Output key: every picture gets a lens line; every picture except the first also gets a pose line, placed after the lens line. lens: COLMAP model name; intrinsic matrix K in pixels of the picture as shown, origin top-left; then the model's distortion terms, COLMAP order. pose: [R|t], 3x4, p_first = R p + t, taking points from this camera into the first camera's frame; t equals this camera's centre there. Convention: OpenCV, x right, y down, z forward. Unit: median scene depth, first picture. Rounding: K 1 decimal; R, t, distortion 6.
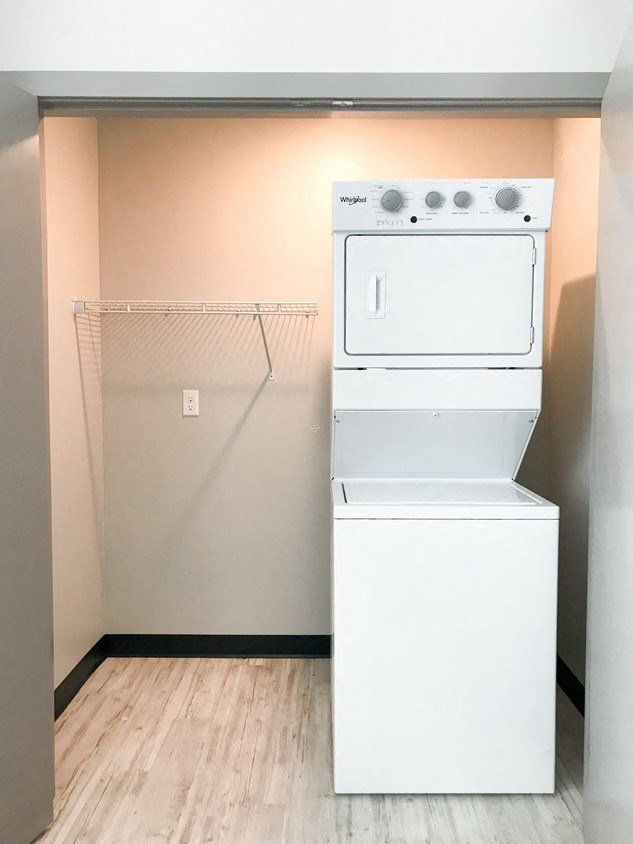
lens RADIAL K [[692.1, 0, 317.3], [0, 692.1, 418.5], [0, 0, 1]] dist [0.034208, -0.026937]
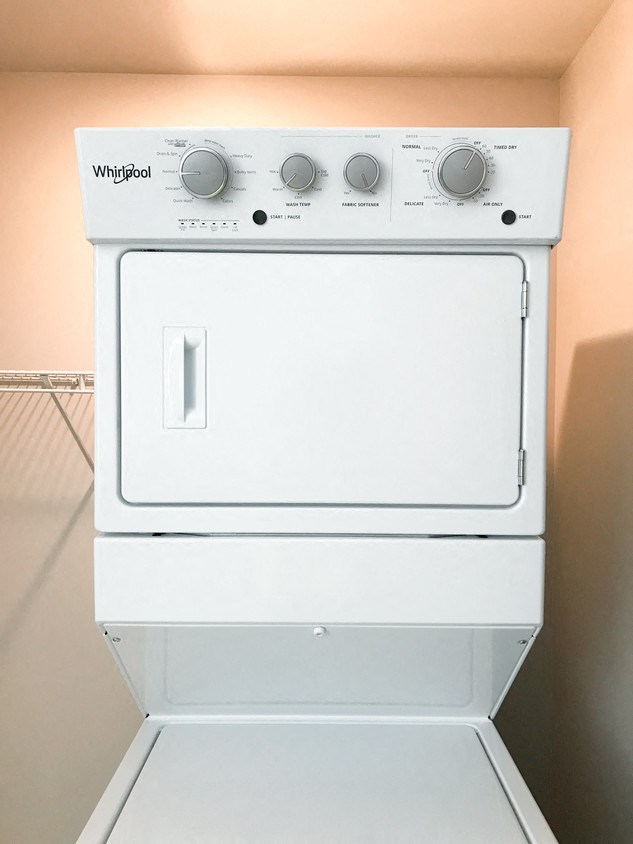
lens RADIAL K [[692.1, 0, 316.8], [0, 692.1, 423.9], [0, 0, 1]] dist [0.034208, -0.026937]
pose [[0.999973, 0.007025, -0.002148, 0.177741], [-0.007114, 0.998997, -0.044202, -0.130977], [0.001836, 0.044217, 0.999020, 0.549170]]
